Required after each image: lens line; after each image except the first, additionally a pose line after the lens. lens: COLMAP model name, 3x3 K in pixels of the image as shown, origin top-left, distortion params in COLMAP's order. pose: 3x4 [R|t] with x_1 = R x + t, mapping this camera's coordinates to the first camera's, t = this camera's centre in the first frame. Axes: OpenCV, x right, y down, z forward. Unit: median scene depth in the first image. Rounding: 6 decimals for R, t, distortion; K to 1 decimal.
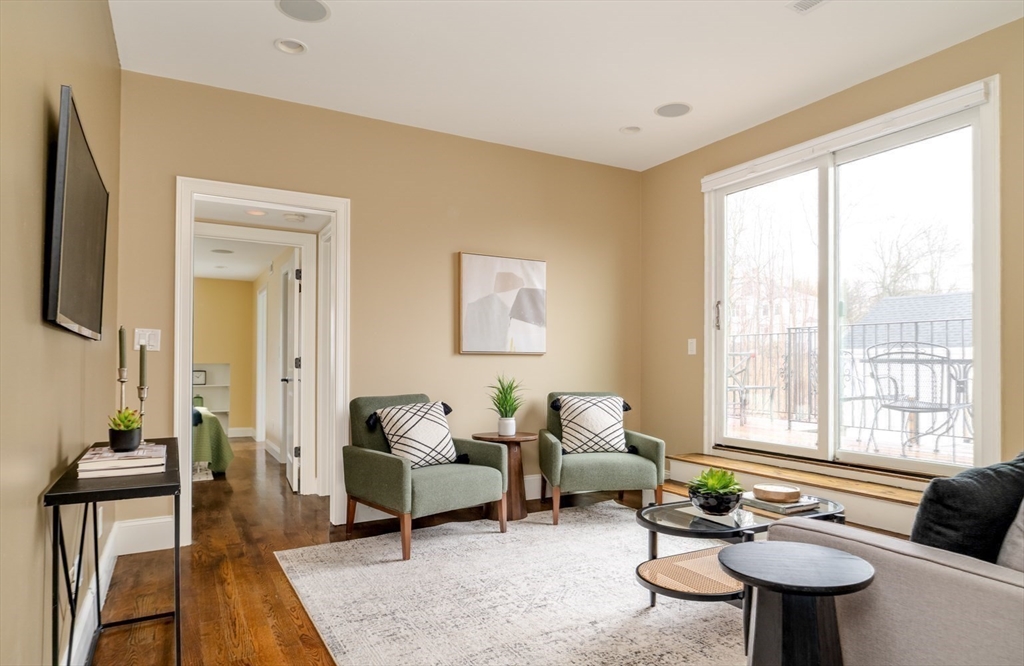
lens RADIAL K [[605.4, 0, 510.3], [0, 605.4, 363.9], [0, 0, 1]] dist [-0.008576, -0.002192]
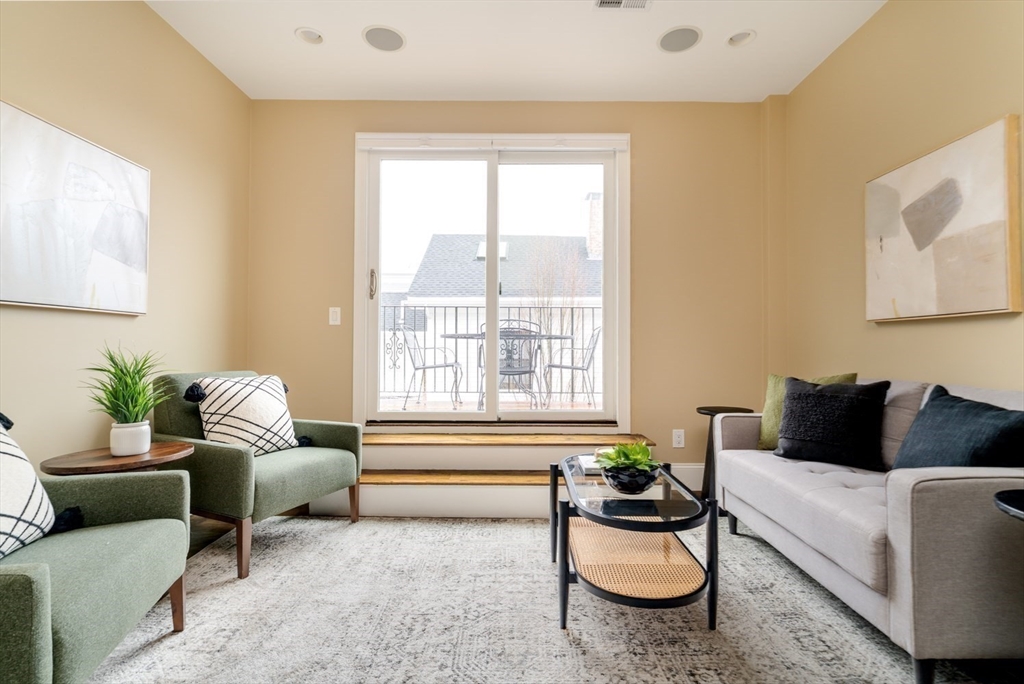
lens RADIAL K [[488.7, 0, 514.7], [0, 488.7, 341.7], [0, 0, 1]] dist [-0.001653, 0.000098]
pose [[0.481316, 0.006581, 0.876522, -0.232950], [-0.004574, 0.999977, -0.004996, 0.013981], [-0.876535, -0.001605, 0.481335, 0.467486]]
